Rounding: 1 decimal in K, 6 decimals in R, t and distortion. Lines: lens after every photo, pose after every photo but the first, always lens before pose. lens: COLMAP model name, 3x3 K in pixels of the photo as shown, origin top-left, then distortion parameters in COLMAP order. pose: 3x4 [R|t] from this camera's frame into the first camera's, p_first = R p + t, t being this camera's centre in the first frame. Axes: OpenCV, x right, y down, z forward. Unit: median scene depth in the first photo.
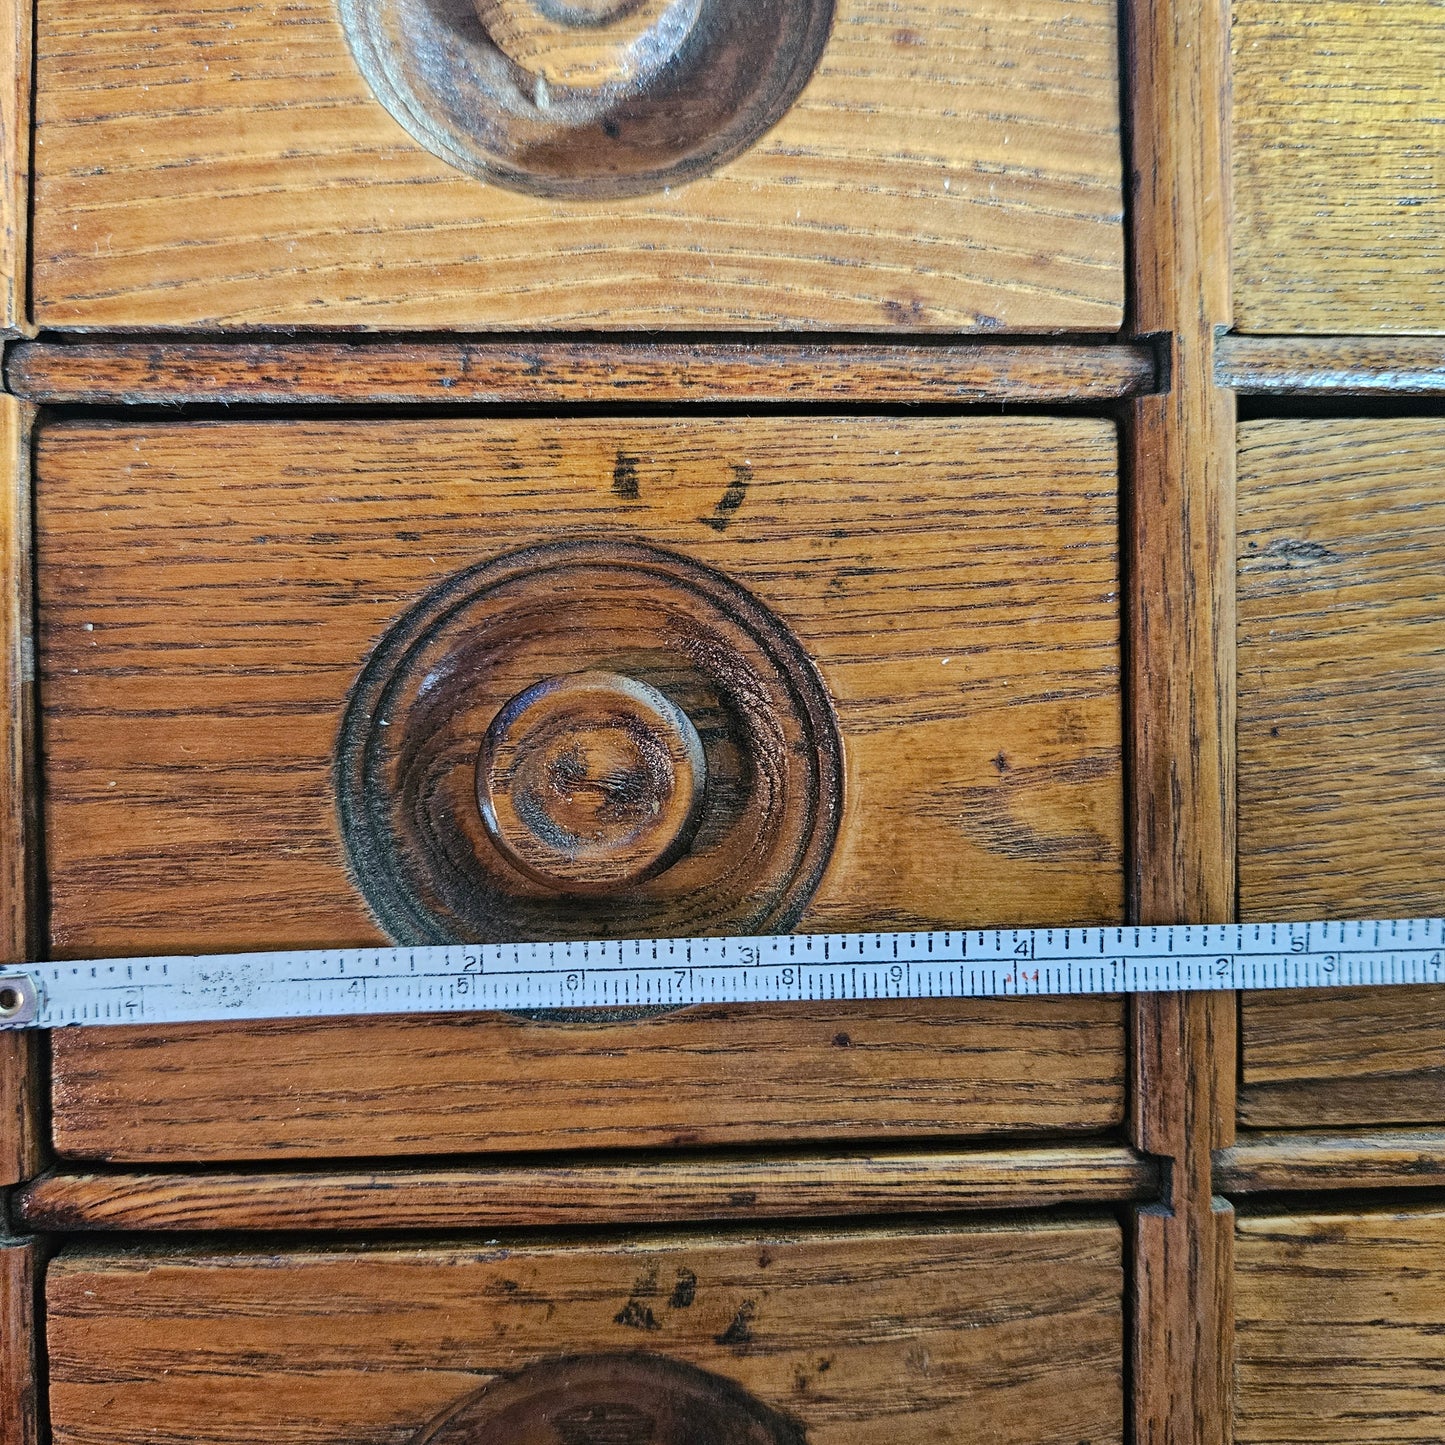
lens RADIAL K [[1358.5, 0, 719.9], [0, 1358.5, 721.6], [0, 0, 1]] dist [-0.012415, 0.000000]
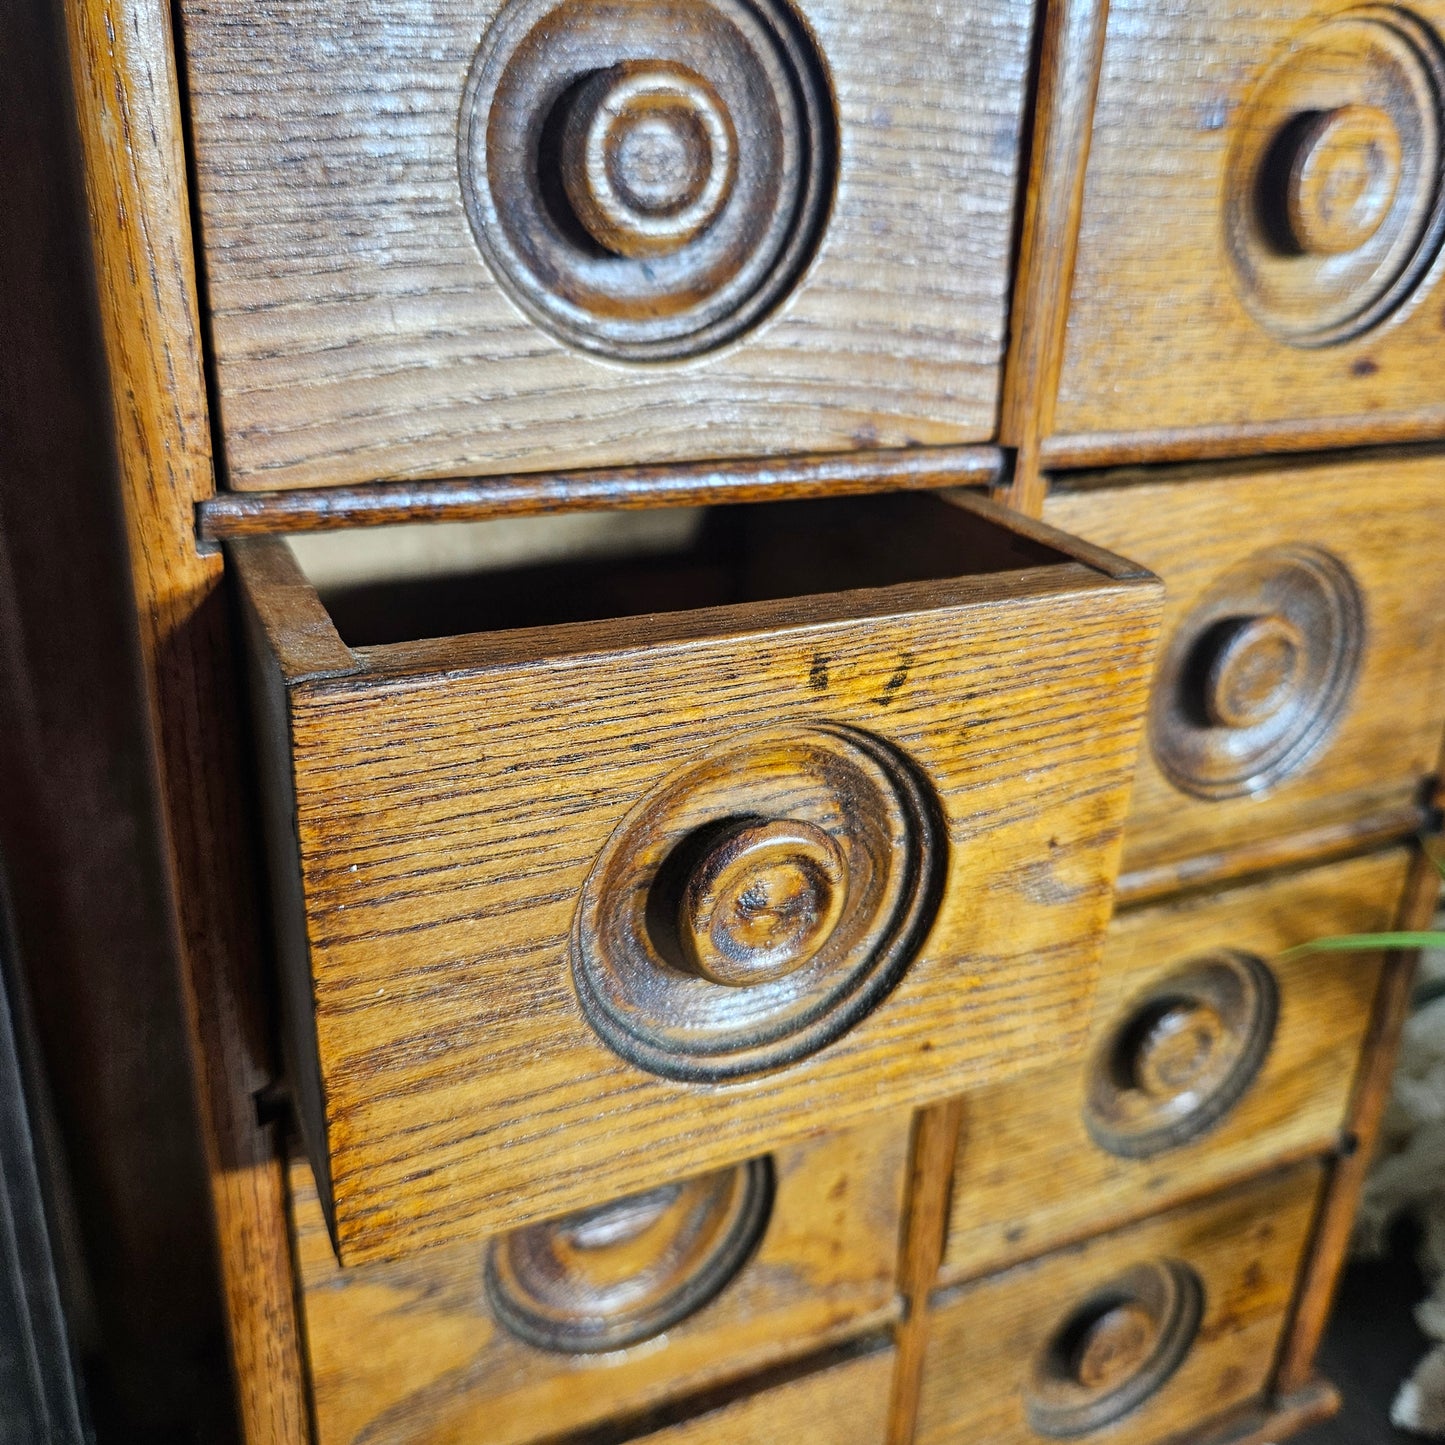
lens RADIAL K [[1358.5, 0, 678.5], [0, 1358.5, 692.7], [0, 0, 1]] dist [-0.012415, 0.000000]
pose [[0.932128, -0.098575, 0.348453, -0.568453], [-0.034854, 0.933350, 0.357273, -0.559629], [-0.360447, -0.345169, 0.866566, 0.057717]]
